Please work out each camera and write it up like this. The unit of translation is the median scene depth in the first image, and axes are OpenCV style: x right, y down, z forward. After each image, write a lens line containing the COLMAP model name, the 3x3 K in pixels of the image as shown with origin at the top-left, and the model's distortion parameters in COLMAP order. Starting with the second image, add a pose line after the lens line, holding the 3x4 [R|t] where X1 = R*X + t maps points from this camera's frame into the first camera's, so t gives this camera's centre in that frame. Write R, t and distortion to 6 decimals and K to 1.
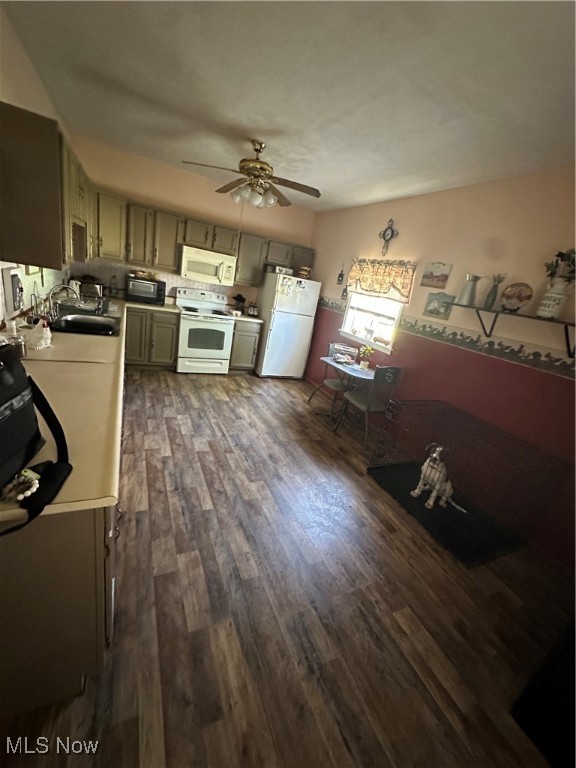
lens RADIAL K [[307.8, 0, 288.0], [0, 307.8, 384.0], [0, 0, 1]] dist [-0.002080, 0.000849]
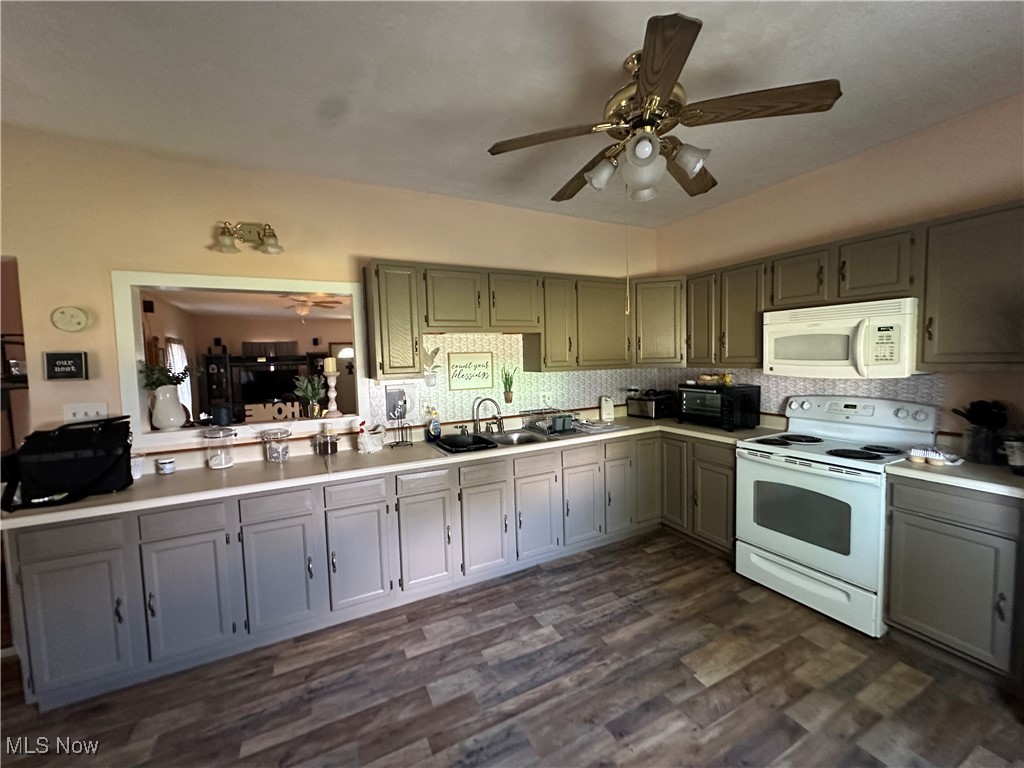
lens RADIAL K [[410.5, 0, 512.0], [0, 410.5, 384.0], [0, 0, 1]] dist [-0.002080, 0.000849]
pose [[0.019841, -0.119089, -0.992685, 0.357931], [-0.288904, 0.949842, -0.119724, -0.177140], [0.957152, 0.289166, -0.015560, 0.797247]]
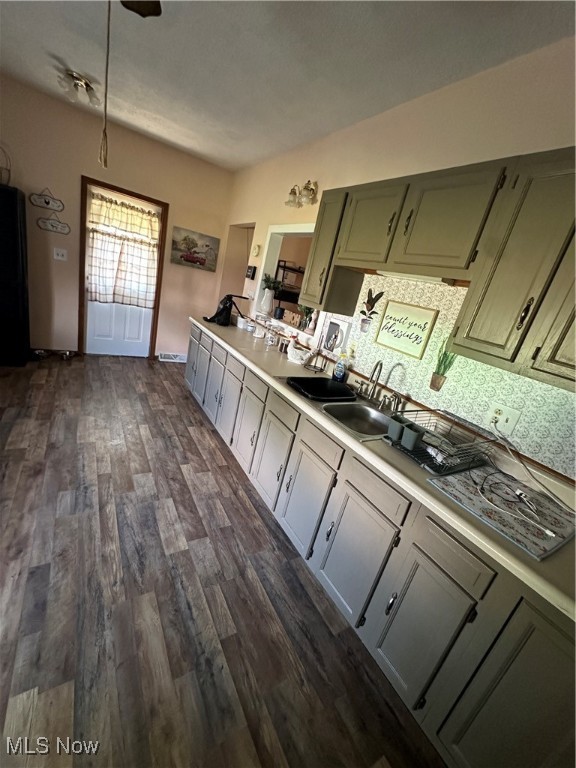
lens RADIAL K [[307.8, 0, 288.0], [0, 307.8, 384.0], [0, 0, 1]] dist [-0.002080, 0.000849]
pose [[-0.911514, -0.345861, -0.222537, -0.290997], [-0.410207, 0.725689, 0.552363, -0.438869], [-0.029548, 0.594773, -0.803350, 1.197838]]
